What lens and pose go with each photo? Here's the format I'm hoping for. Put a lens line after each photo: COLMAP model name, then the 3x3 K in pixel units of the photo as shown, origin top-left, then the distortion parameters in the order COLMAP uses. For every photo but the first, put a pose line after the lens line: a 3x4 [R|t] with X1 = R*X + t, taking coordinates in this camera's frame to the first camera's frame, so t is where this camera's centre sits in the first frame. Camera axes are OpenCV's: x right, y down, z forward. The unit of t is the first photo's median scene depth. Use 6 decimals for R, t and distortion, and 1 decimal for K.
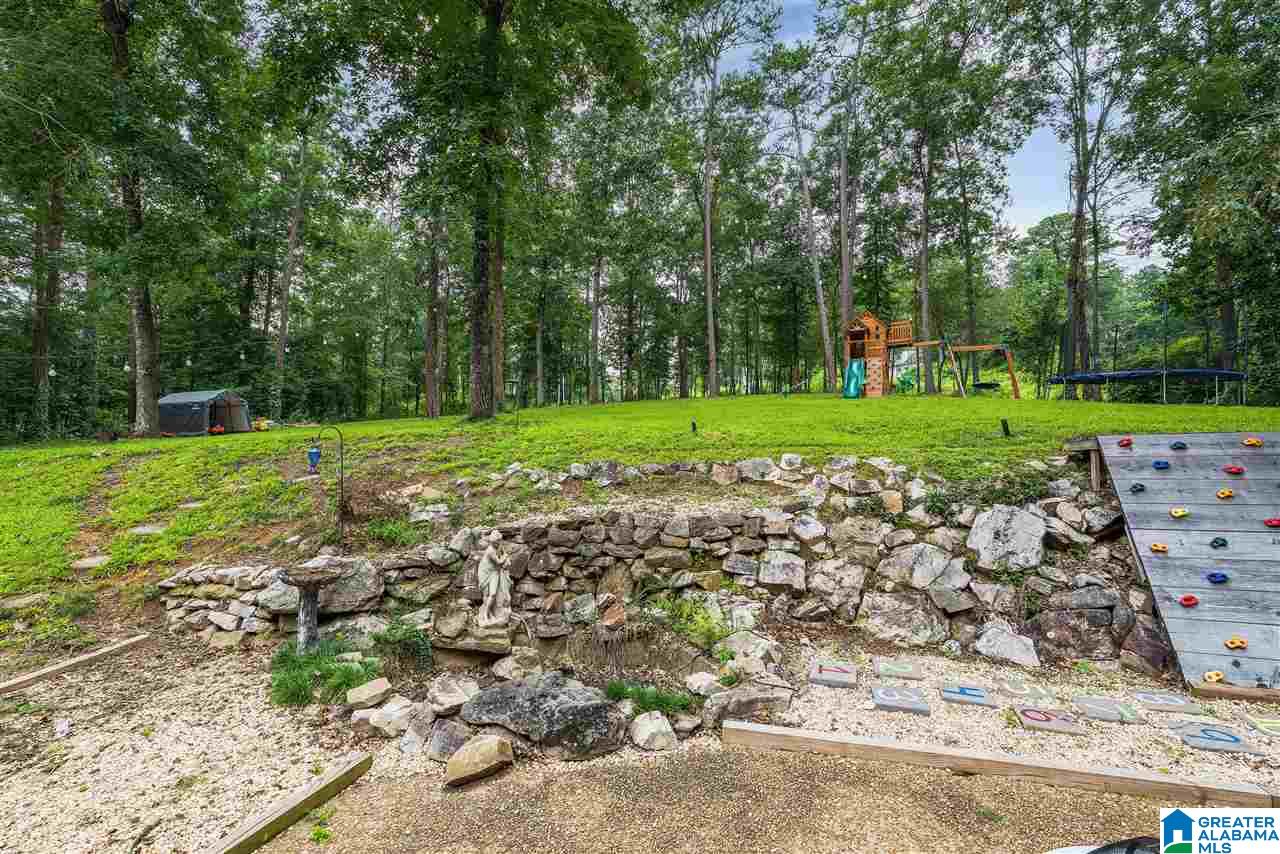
lens RADIAL K [[565.2, 0, 640.0], [0, 565.2, 427.0], [0, 0, 1]] dist [0.001863, 0.001006]
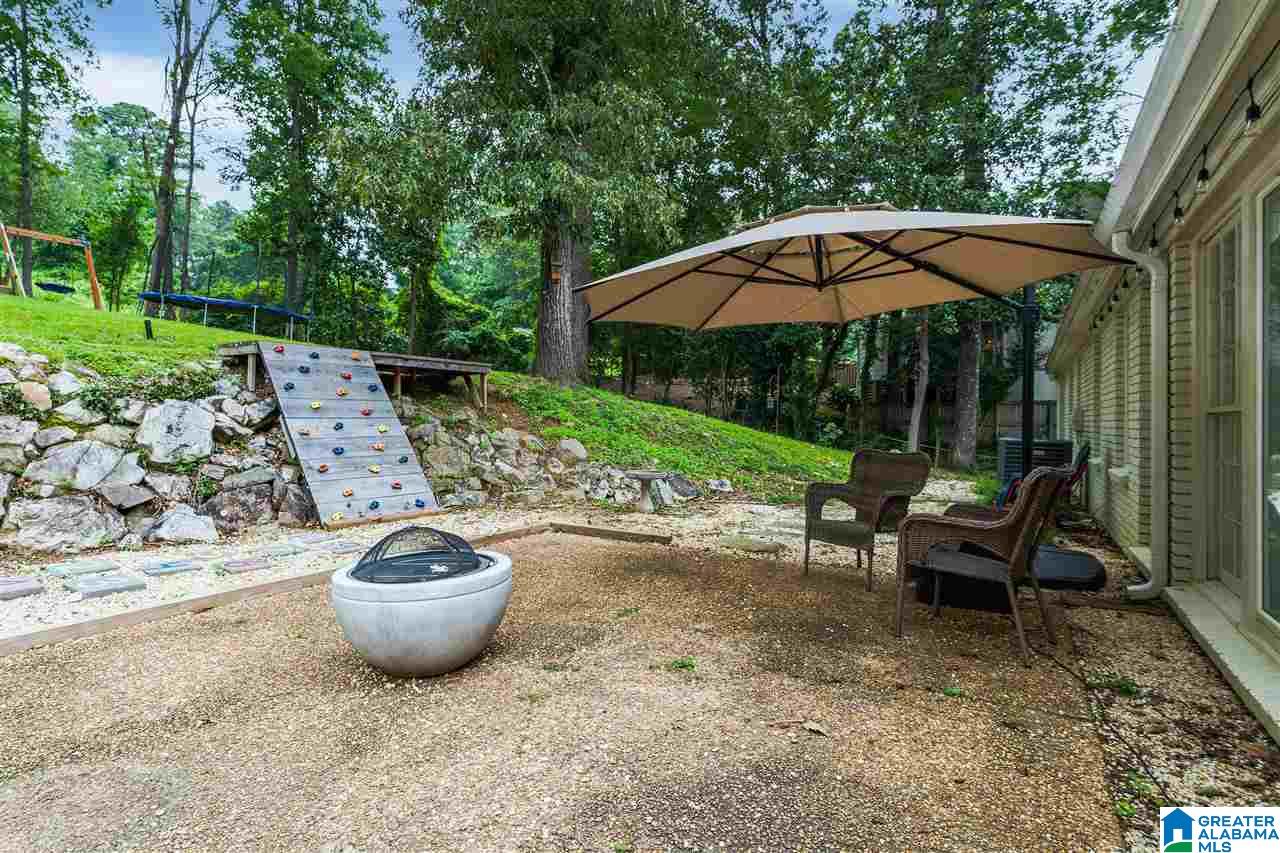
lens RADIAL K [[675.2, 0, 640.0], [0, 675.2, 426.5], [0, 0, 1]] dist [0.001358, 0.000537]
pose [[0.246663, 0.001299, 0.969101, -0.310013], [-0.087367, 0.995957, 0.020903, 0.091890], [-0.965155, -0.089823, 0.245779, -0.077161]]
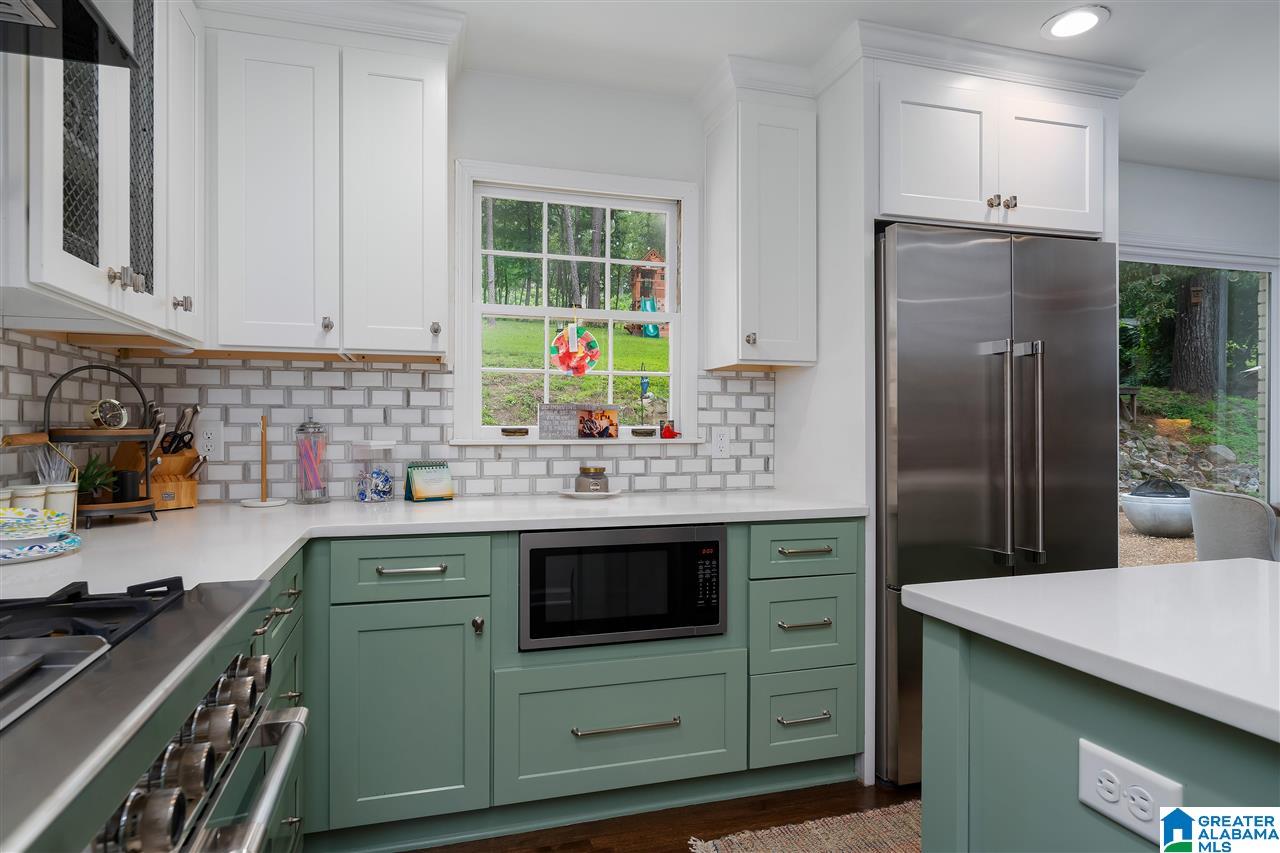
lens RADIAL K [[714.4, 0, 640.0], [0, 714.4, 426.5], [0, 0, 1]] dist [0.003864, 0.001281]
pose [[0.840840, 0.002470, 0.541279, -1.526470], [-0.054069, 0.995371, 0.079451, 0.031762], [-0.538577, -0.096072, 0.837081, -0.416435]]
